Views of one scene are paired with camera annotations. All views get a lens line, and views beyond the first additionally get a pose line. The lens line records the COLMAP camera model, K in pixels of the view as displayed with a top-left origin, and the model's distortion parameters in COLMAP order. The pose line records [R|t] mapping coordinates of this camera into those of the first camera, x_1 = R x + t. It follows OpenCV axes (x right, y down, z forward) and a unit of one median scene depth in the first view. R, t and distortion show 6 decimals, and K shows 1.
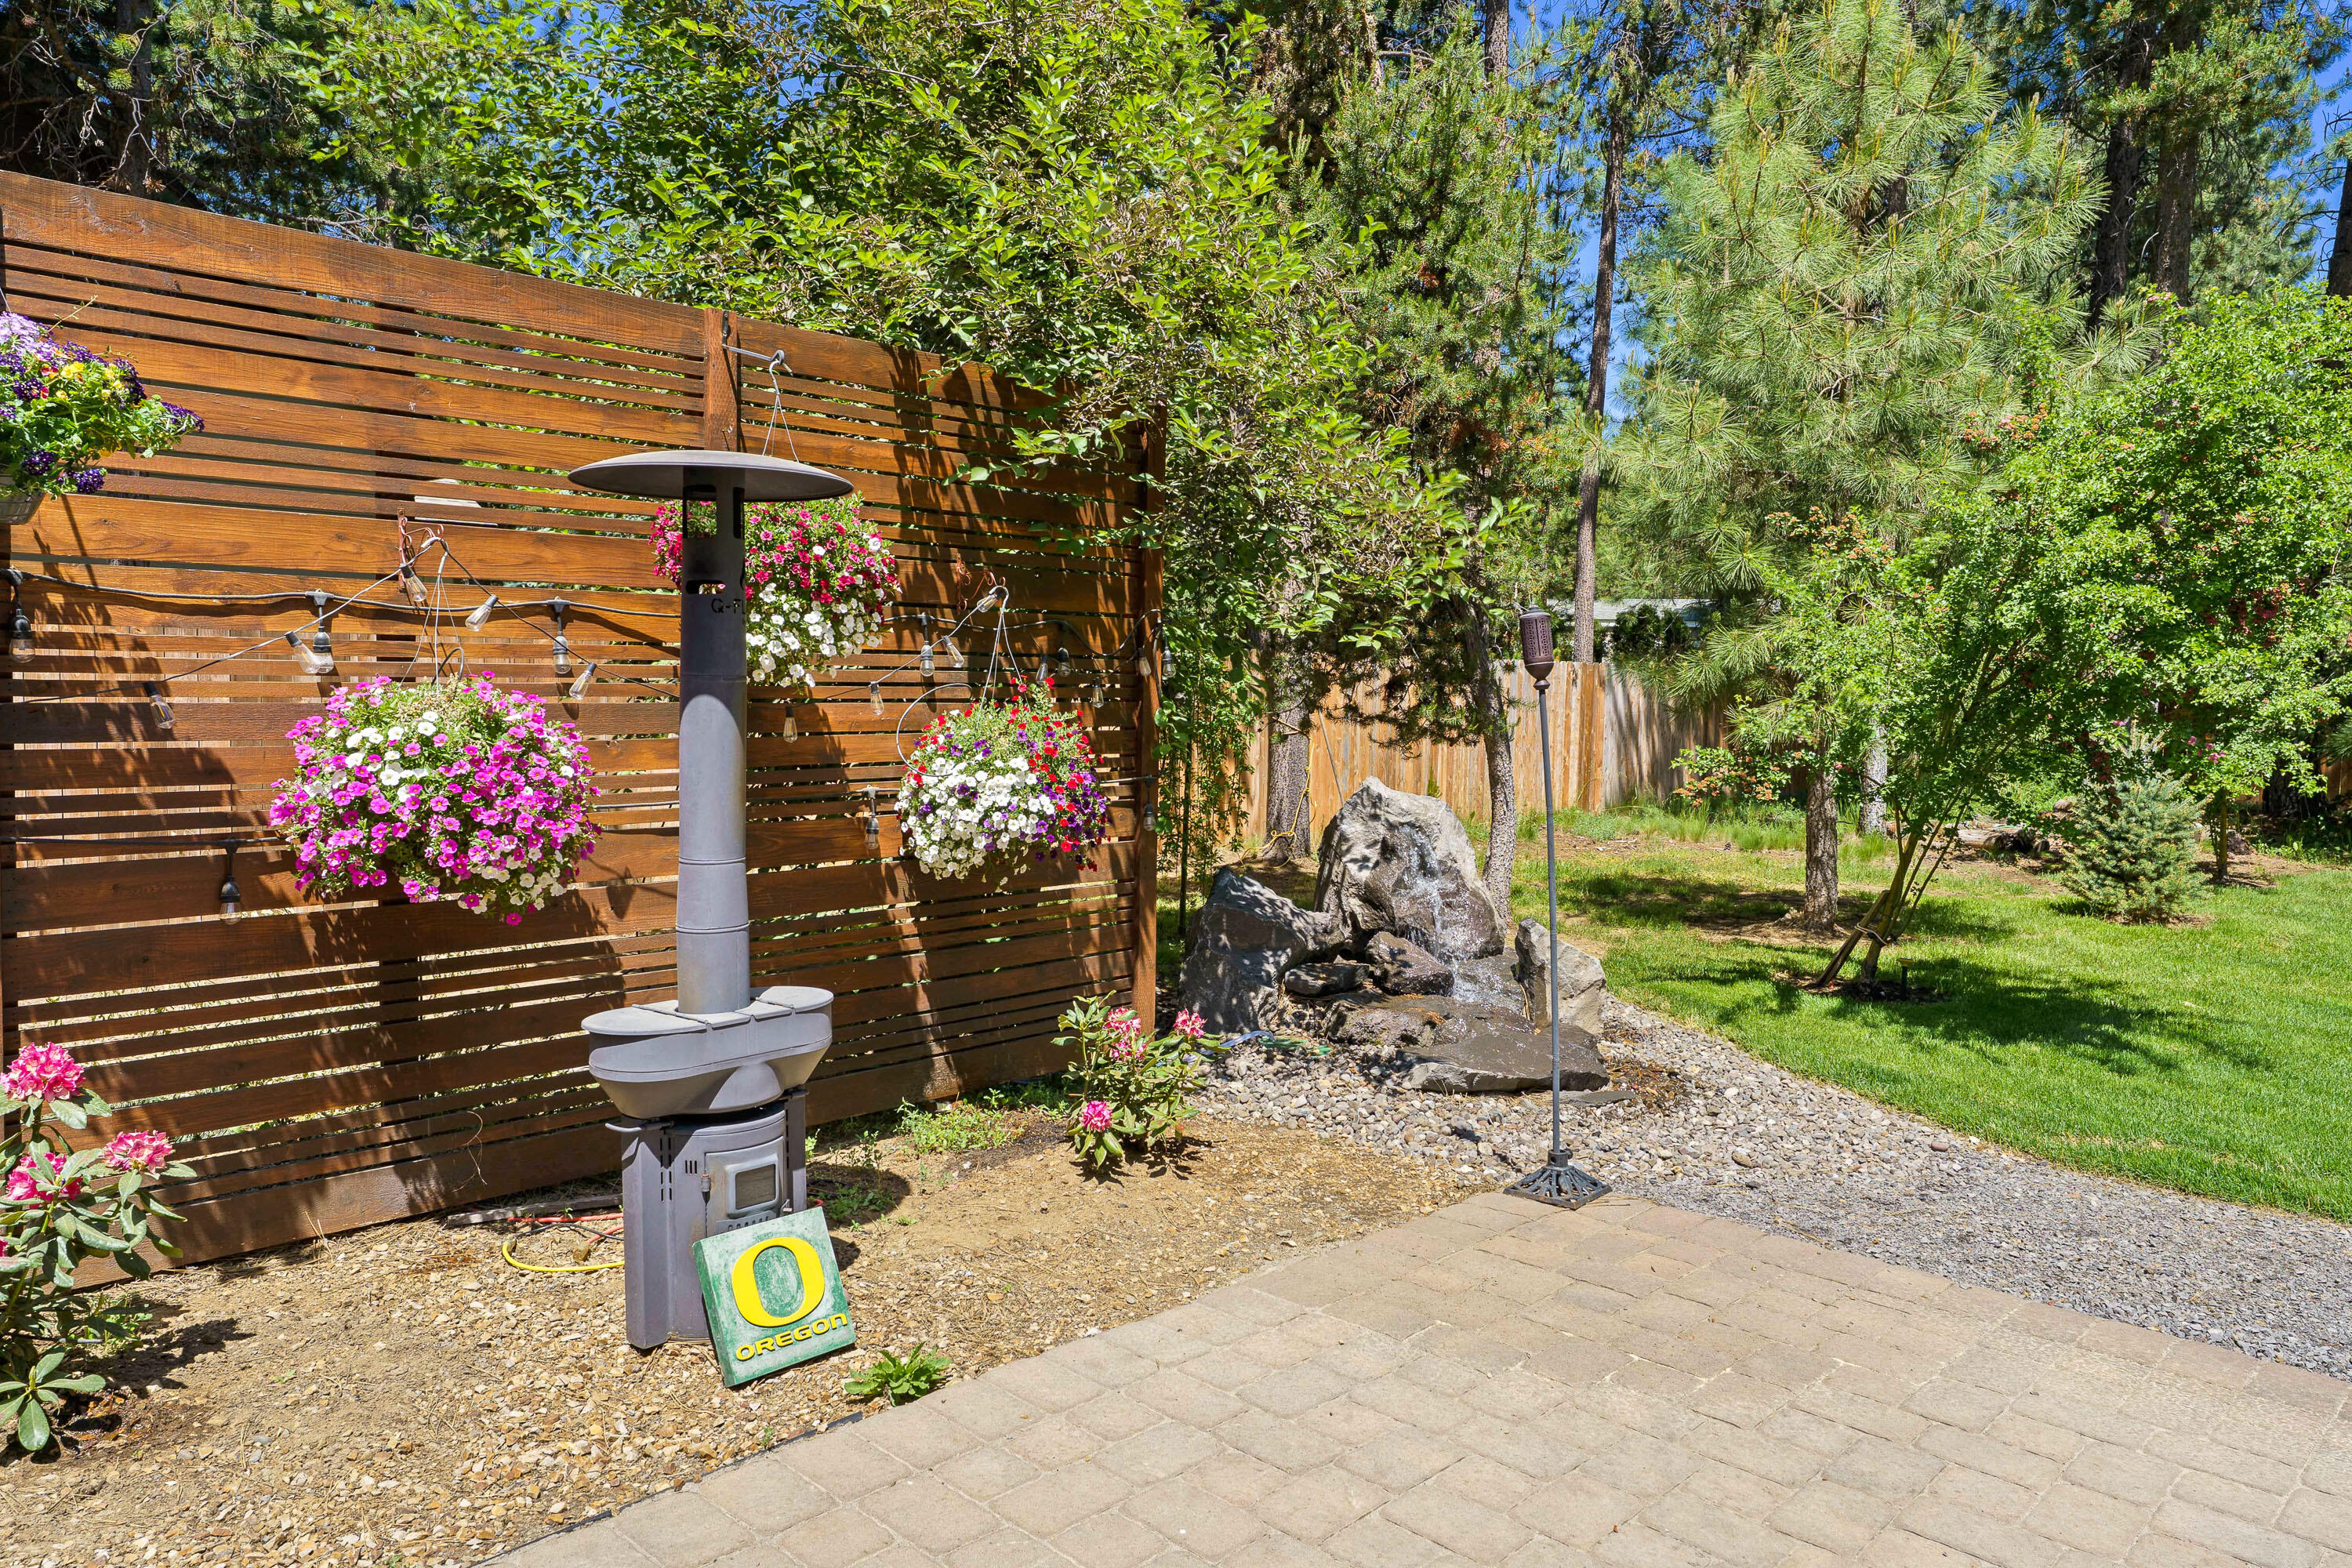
lens RADIAL K [[1648.3, 0, 1176.0], [0, 1648.3, 784.0], [0, 0, 1]] dist [-0.000115, -0.000153]
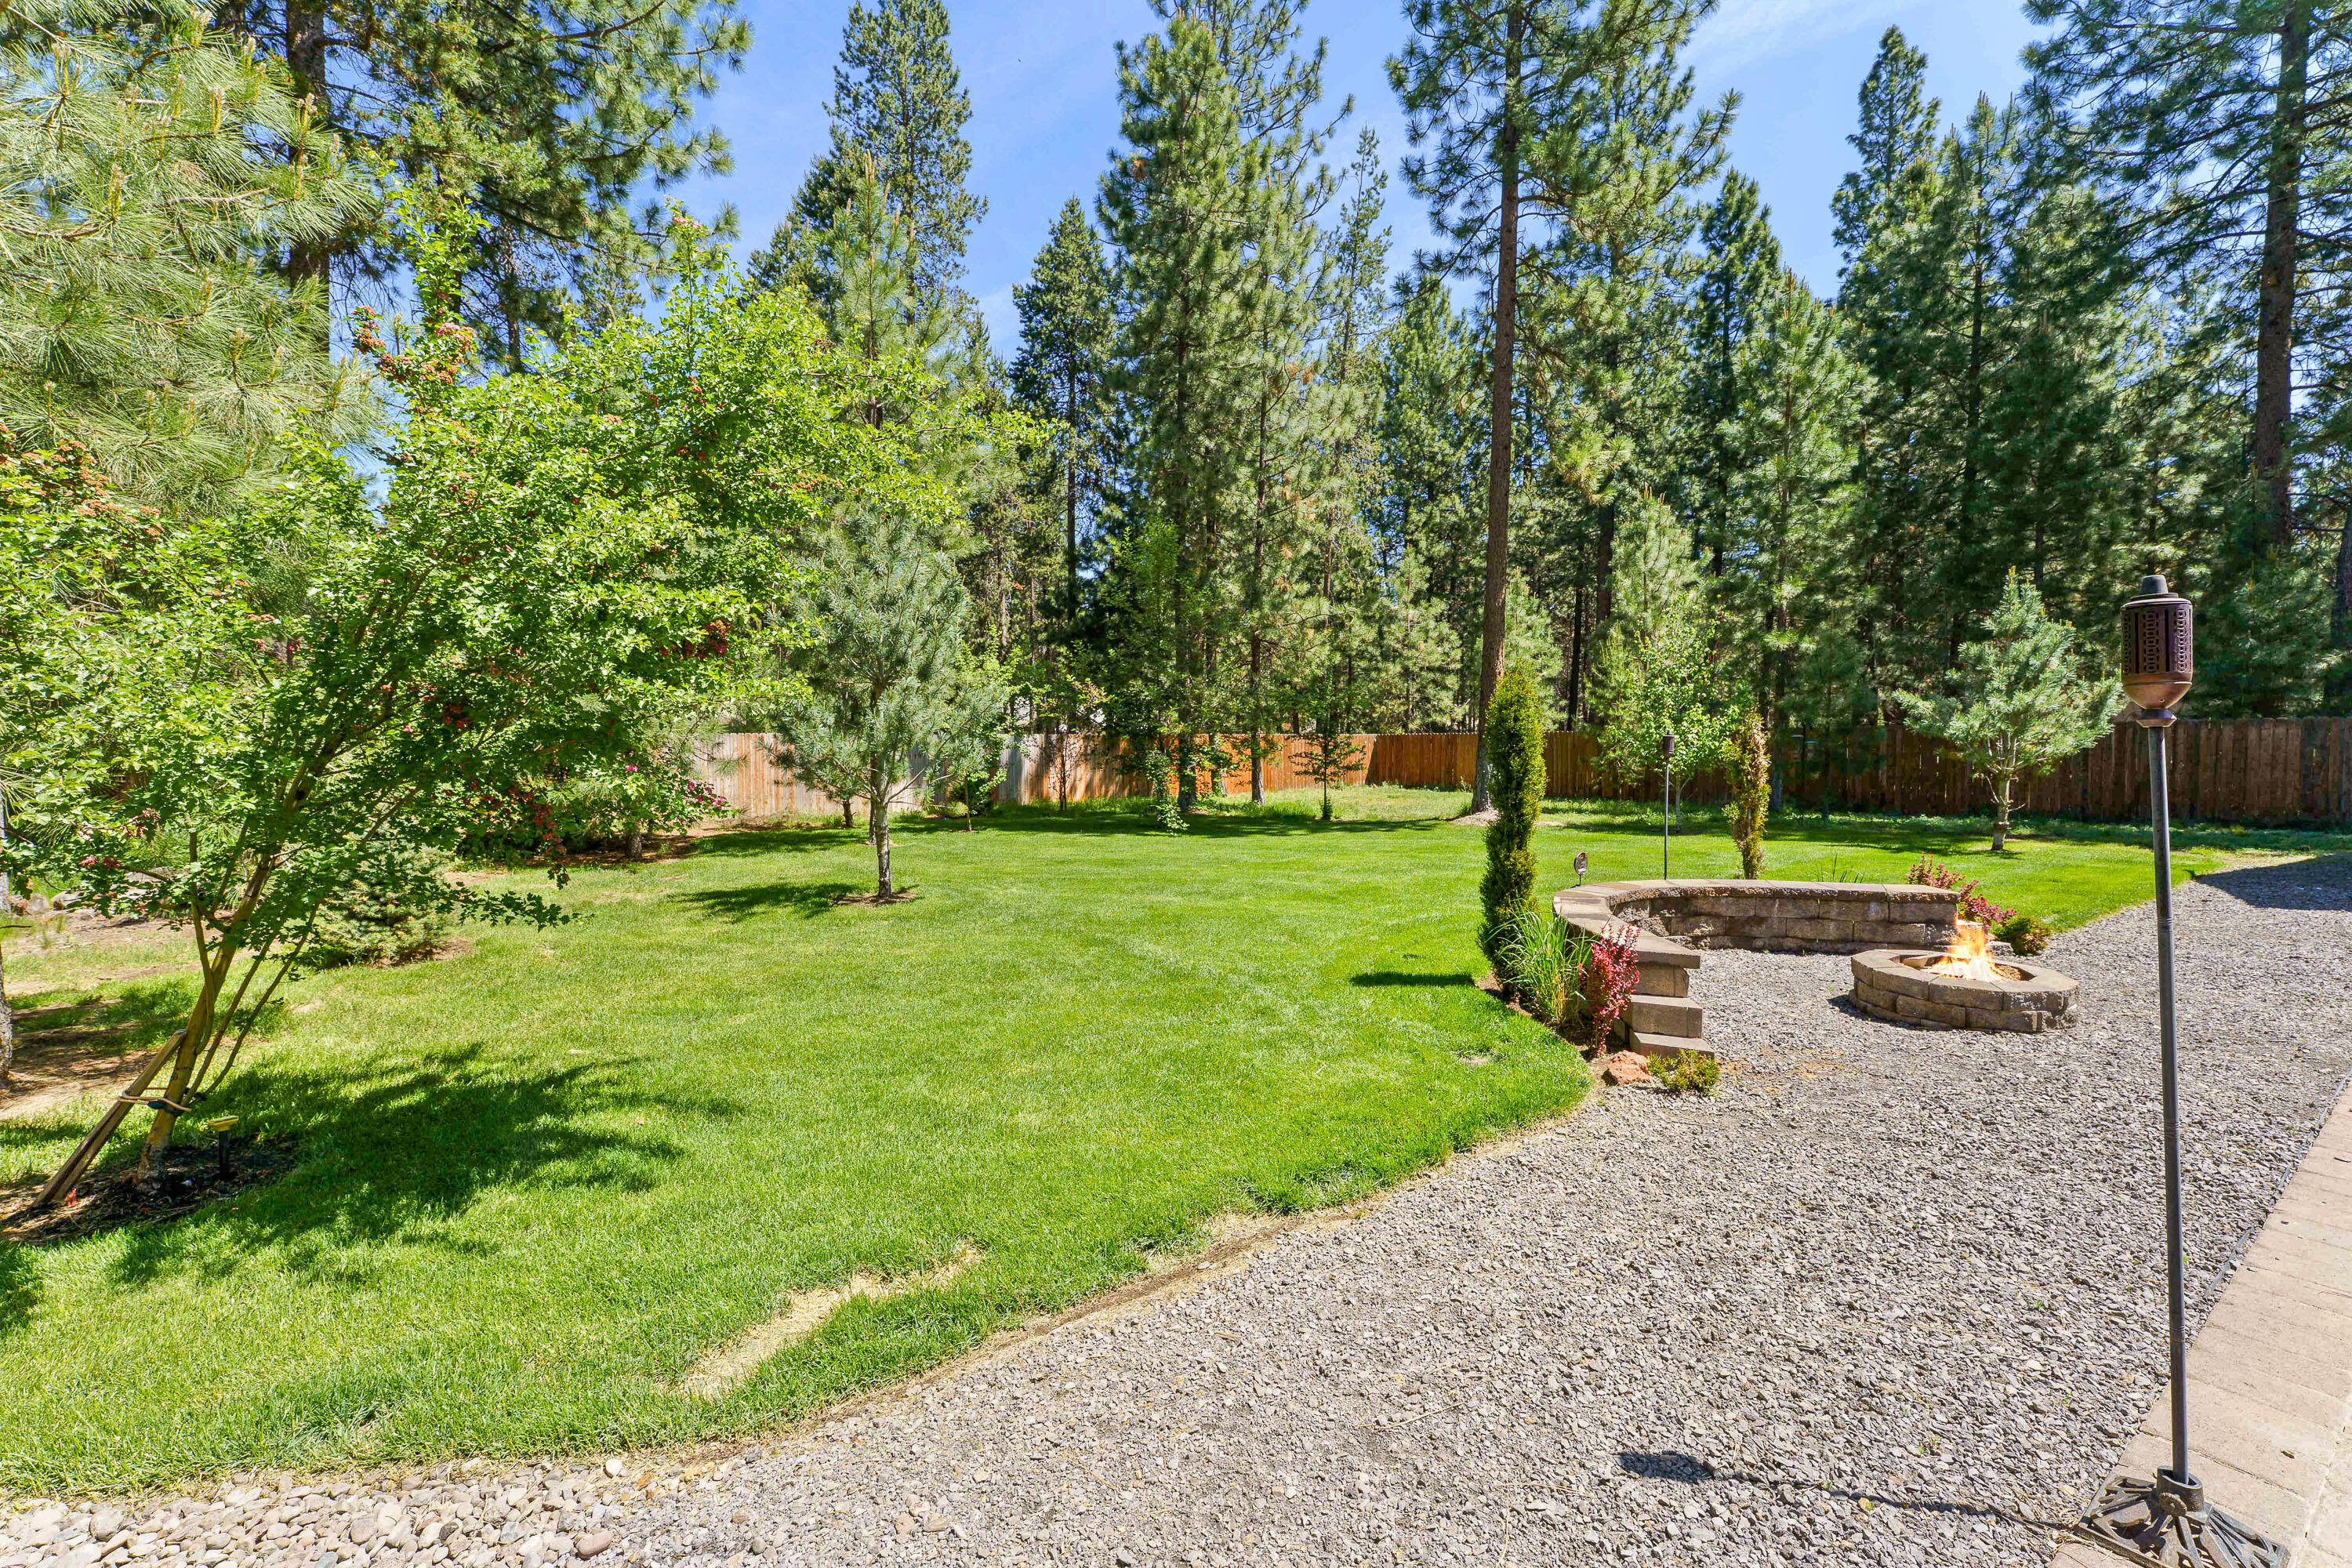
lens RADIAL K [[948.1, 0, 1181.8], [0, 948.1, 778.4], [0, 0, 1]] dist [-0.002160, -0.000473]
pose [[0.214196, -0.052019, 0.975405, 0.151739], [0.071201, 0.996756, 0.037522, -0.025086], [-0.974192, 0.061412, 0.217205, 0.527649]]
